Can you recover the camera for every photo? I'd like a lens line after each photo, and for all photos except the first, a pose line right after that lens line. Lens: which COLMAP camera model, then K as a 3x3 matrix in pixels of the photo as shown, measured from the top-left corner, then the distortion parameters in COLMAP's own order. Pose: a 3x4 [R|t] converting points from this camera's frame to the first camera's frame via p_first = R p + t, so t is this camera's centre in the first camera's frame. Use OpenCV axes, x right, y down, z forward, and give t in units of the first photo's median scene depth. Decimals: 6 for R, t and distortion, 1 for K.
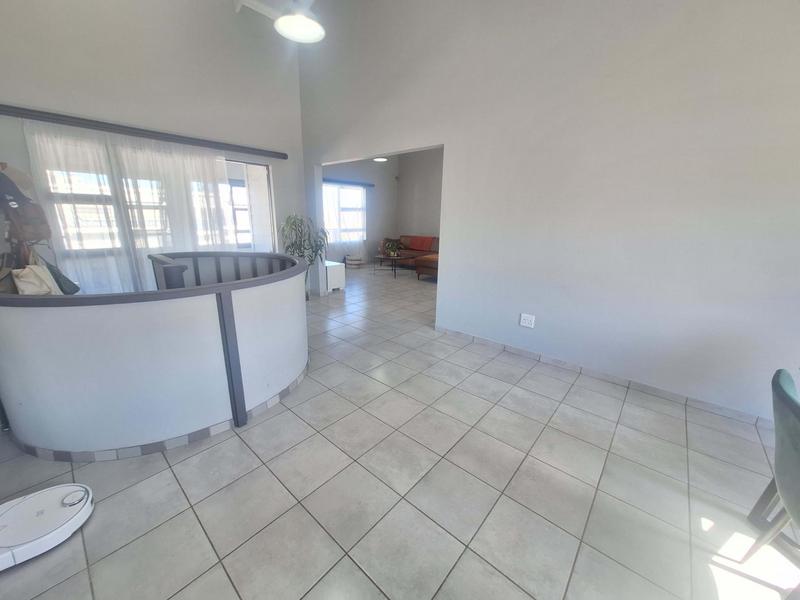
lens RADIAL K [[312.0, 0, 396.9], [0, 312.0, 295.5], [0, 0, 1]] dist [-0.004344, 0.000294]
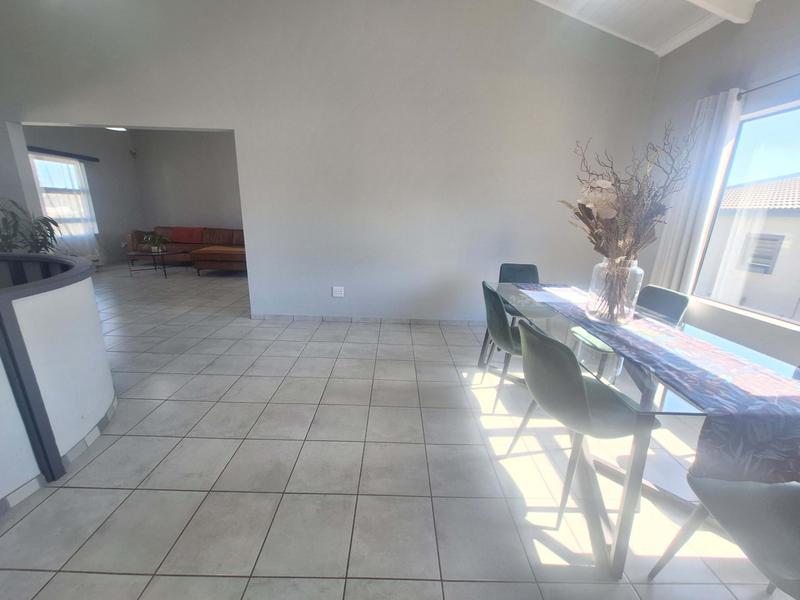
lens RADIAL K [[312.0, 0, 398.2], [0, 312.0, 300.0], [0, 0, 1]] dist [-0.004344, 0.000294]
pose [[0.746954, -0.174780, 0.641492, -0.196207], [0.146517, 0.984382, 0.097598, 0.029024], [-0.648531, 0.021088, 0.760896, -0.076546]]
